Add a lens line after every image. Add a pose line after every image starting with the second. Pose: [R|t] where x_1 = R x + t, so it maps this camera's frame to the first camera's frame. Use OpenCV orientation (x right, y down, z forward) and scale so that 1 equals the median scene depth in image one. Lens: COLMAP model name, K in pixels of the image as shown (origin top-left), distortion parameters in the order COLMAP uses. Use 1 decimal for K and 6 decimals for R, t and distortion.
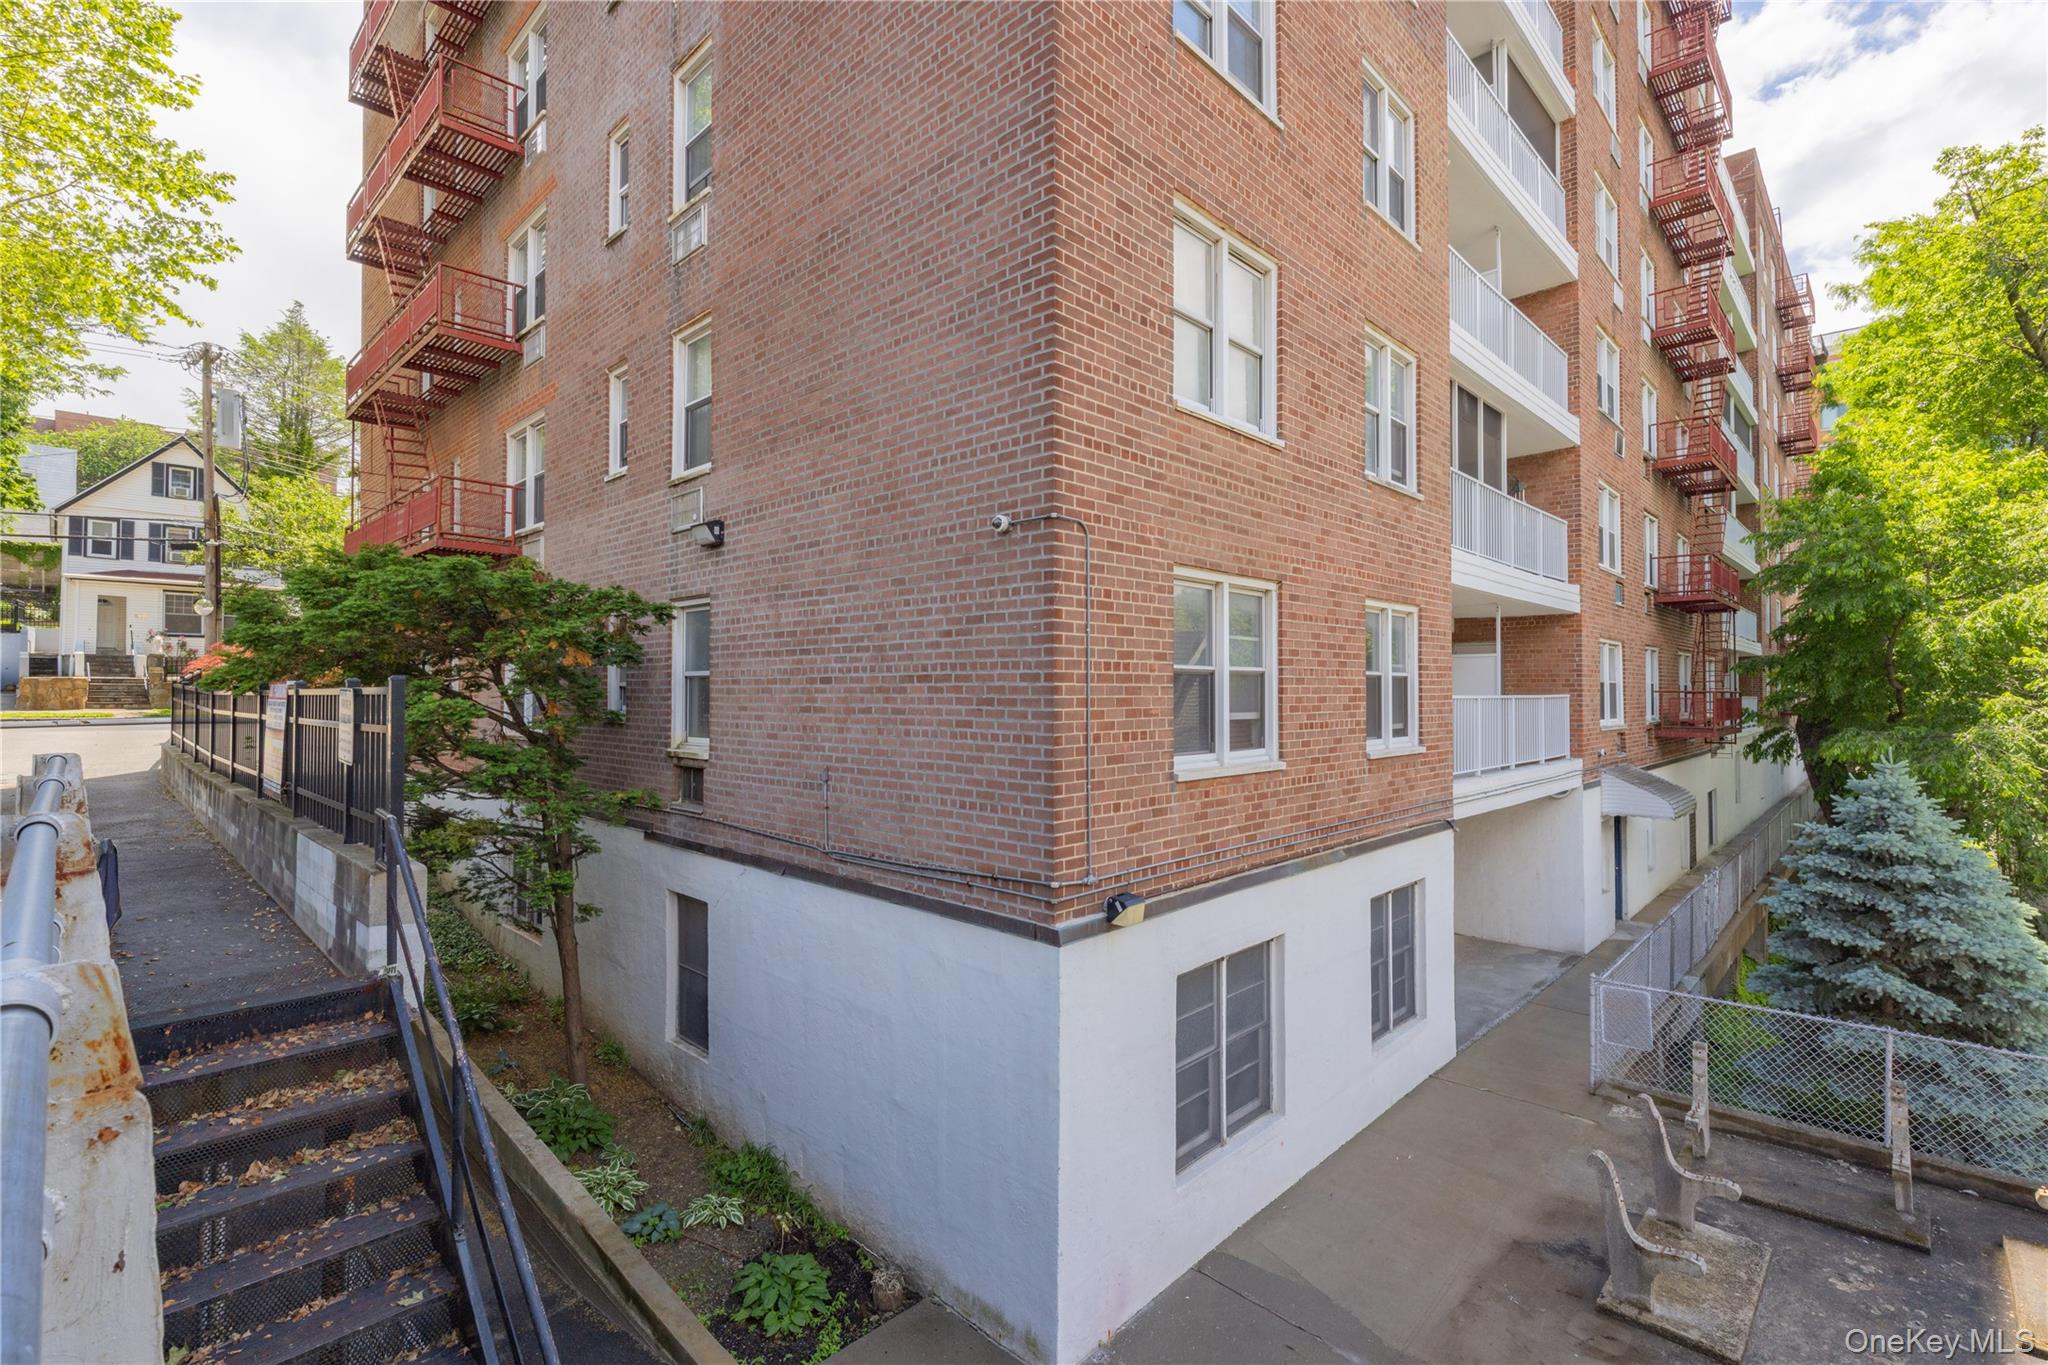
lens RADIAL K [[944.2, 0, 1025.4], [0, 944.2, 676.5], [0, 0, 1]] dist [0.002638, -0.000450]
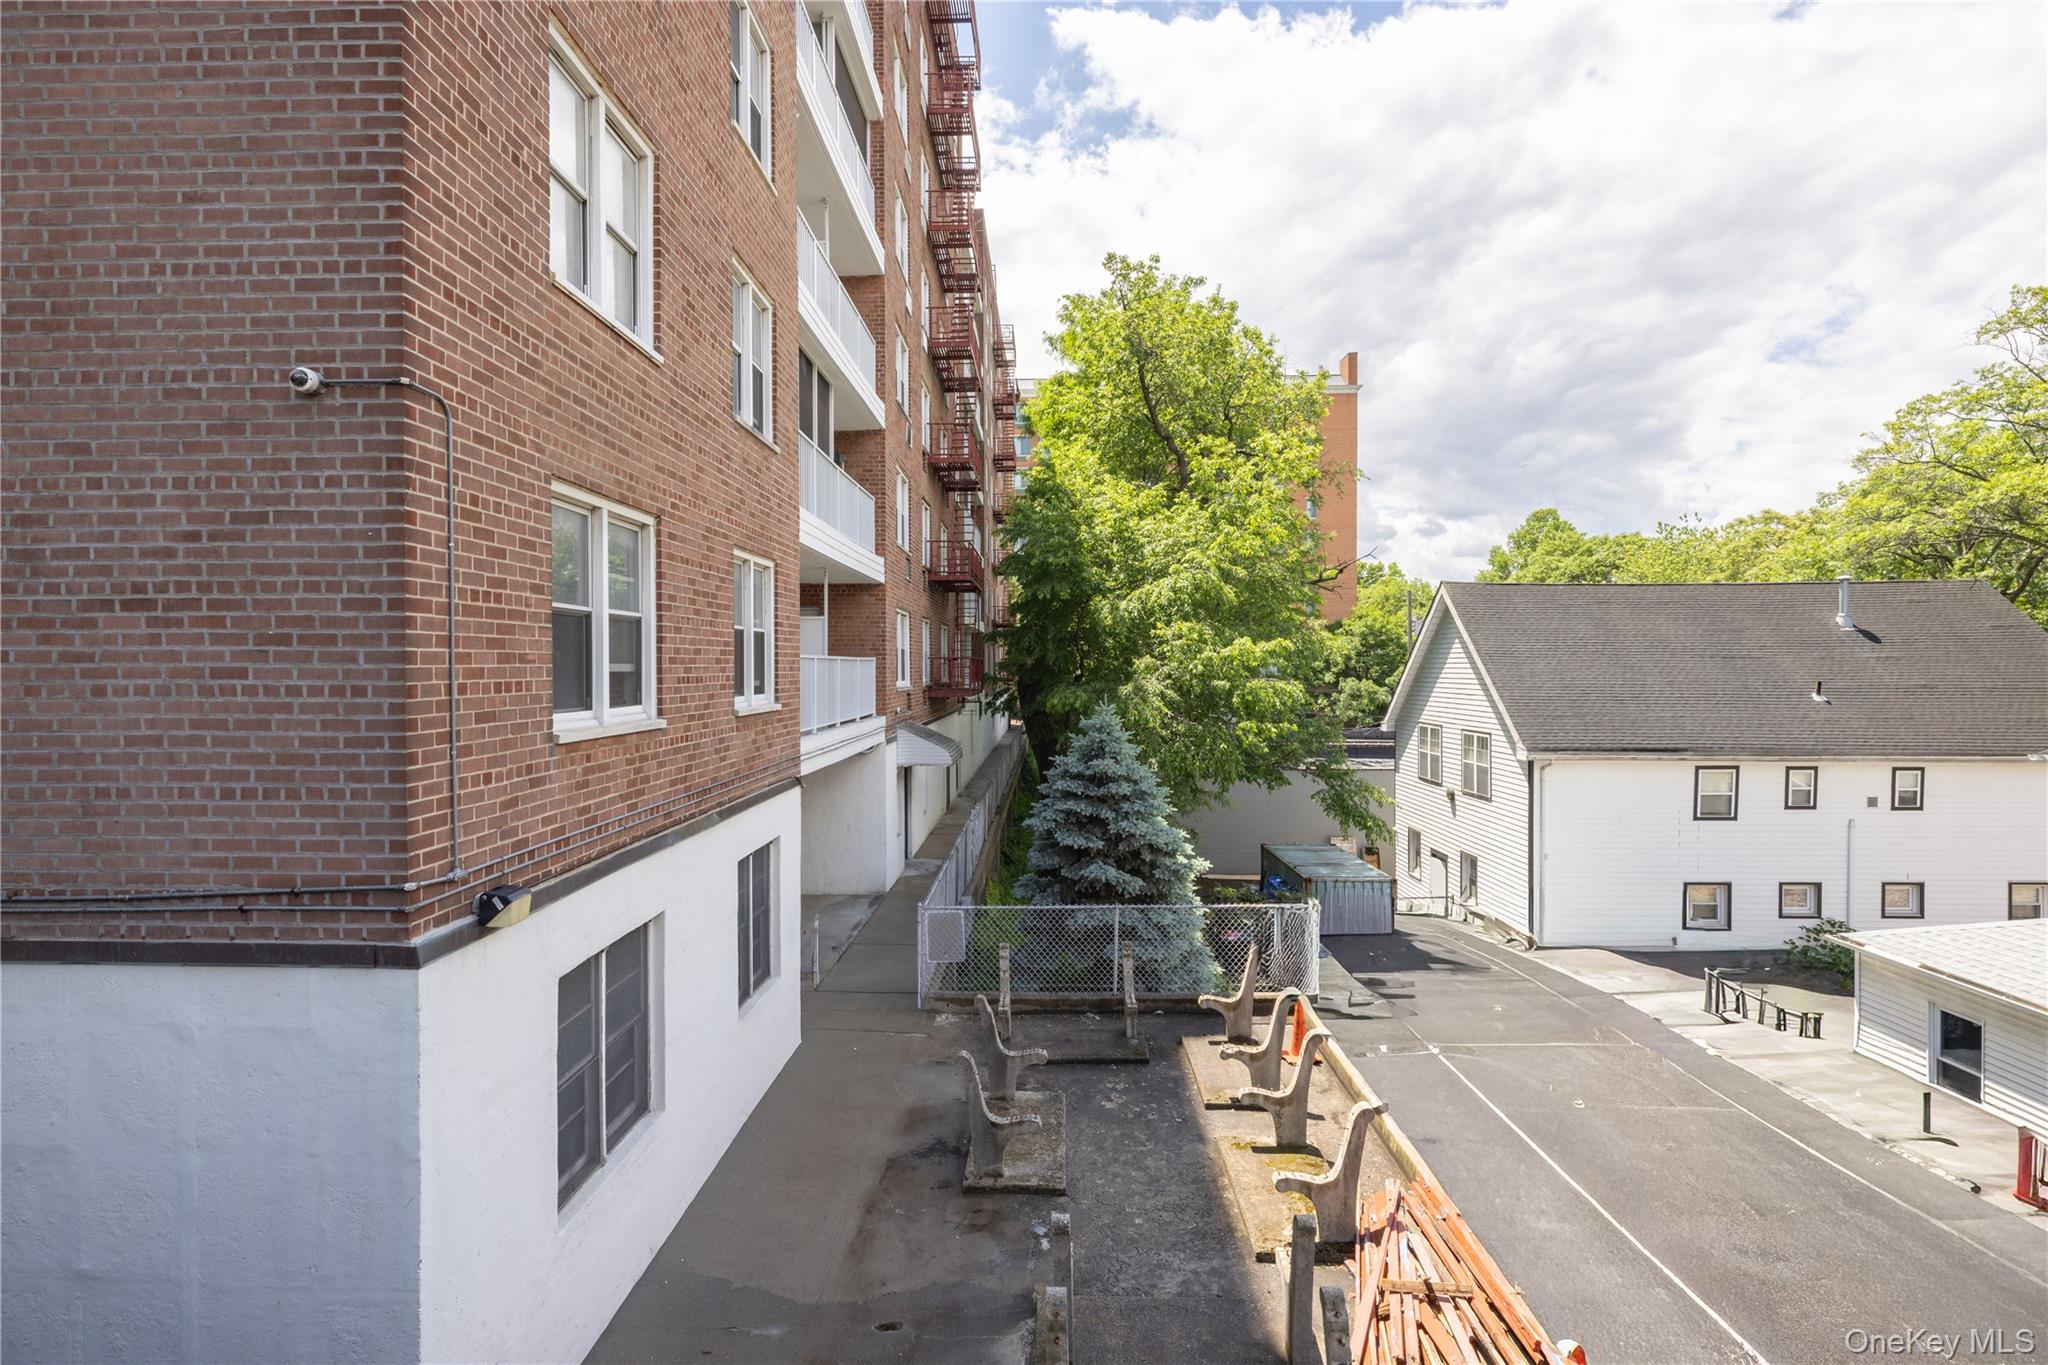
lens RADIAL K [[978.6, 0, 1026.4], [0, 978.6, 680.6], [0, 0, 1]] dist [-0.000903, -0.000990]
pose [[0.737146, -0.009877, 0.675662, -0.098188], [-0.008750, 0.999670, 0.024160, 0.028572], [-0.675677, -0.023722, 0.736816, 0.089566]]
